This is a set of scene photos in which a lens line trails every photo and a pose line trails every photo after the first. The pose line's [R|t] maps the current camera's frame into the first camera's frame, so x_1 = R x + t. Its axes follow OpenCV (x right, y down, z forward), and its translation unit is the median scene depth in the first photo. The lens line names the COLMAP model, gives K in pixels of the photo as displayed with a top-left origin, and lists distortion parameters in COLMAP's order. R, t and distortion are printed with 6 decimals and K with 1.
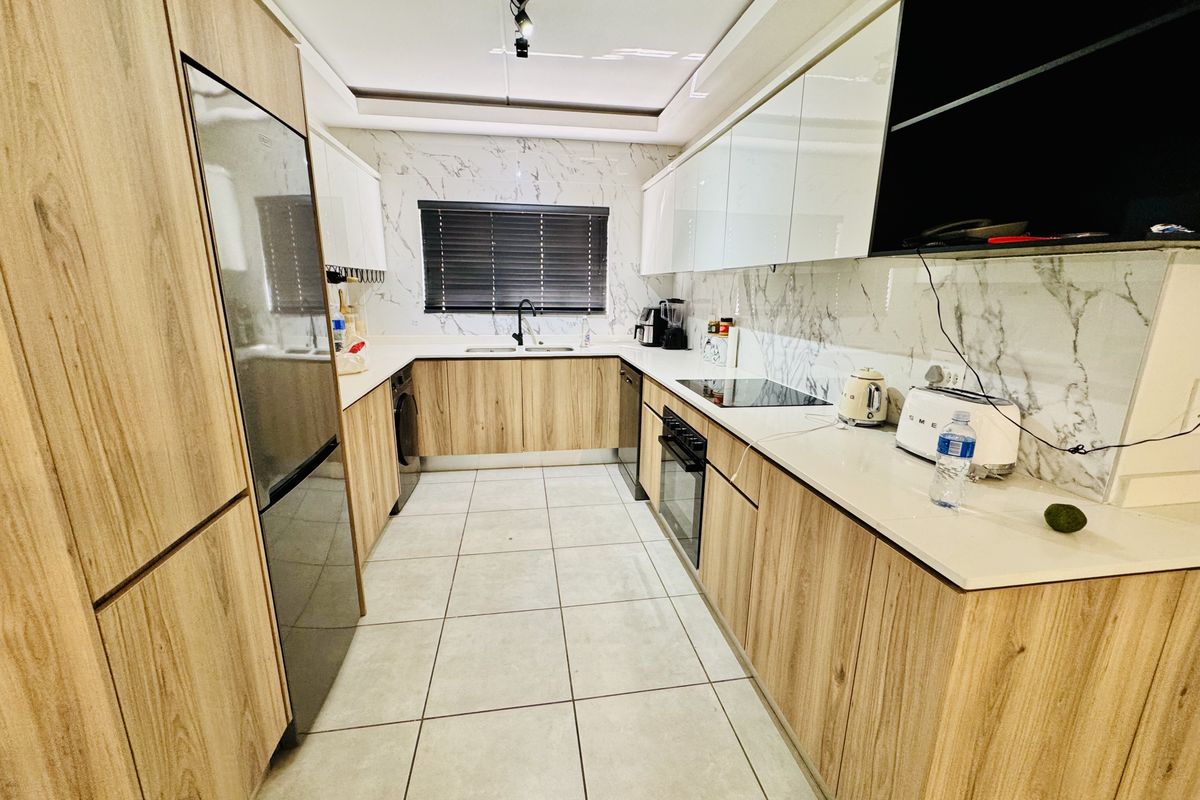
lens RADIAL K [[477.1, 0, 600.0], [0, 477.1, 400.0], [0, 0, 1]] dist [-0.001952, 0.000071]
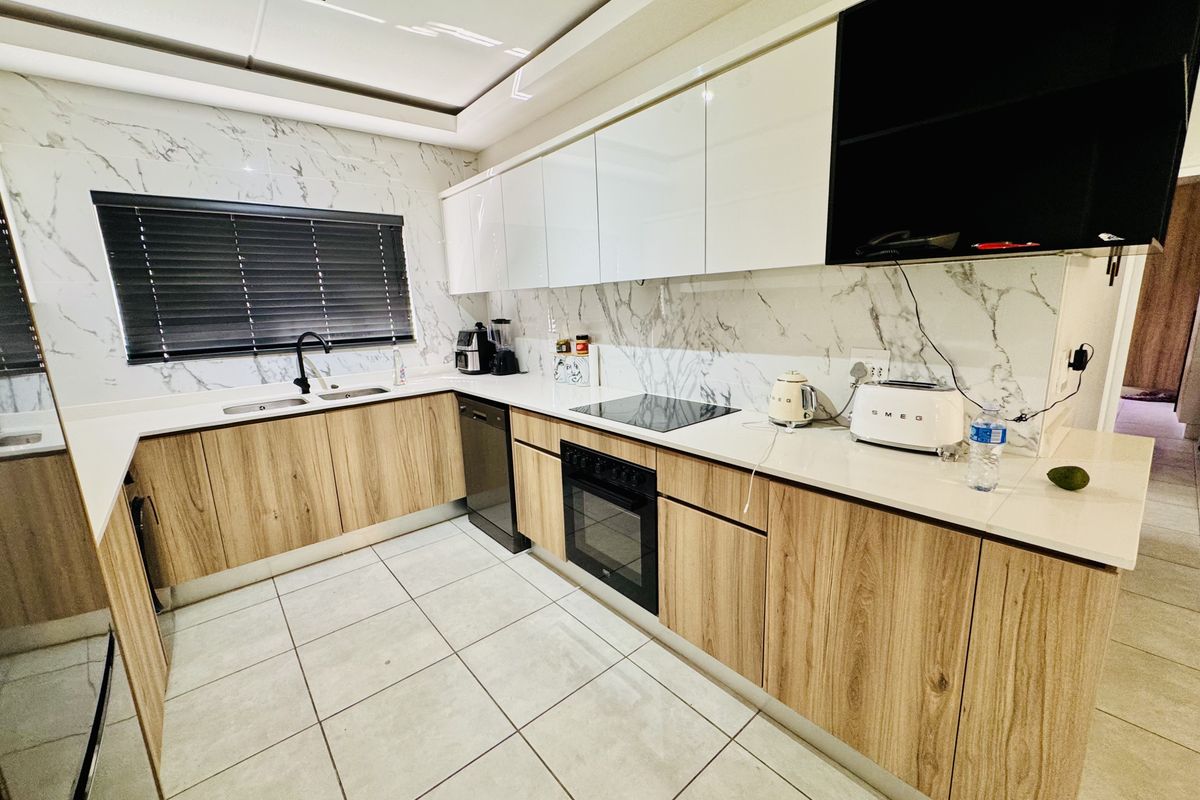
lens RADIAL K [[477.1, 0, 600.0], [0, 477.1, 400.0], [0, 0, 1]] dist [-0.001952, 0.000071]
pose [[0.857286, -0.145221, 0.493934, -0.178301], [0.163177, 0.986573, 0.006847, -0.043709], [-0.488297, 0.074729, 0.869472, 0.160719]]
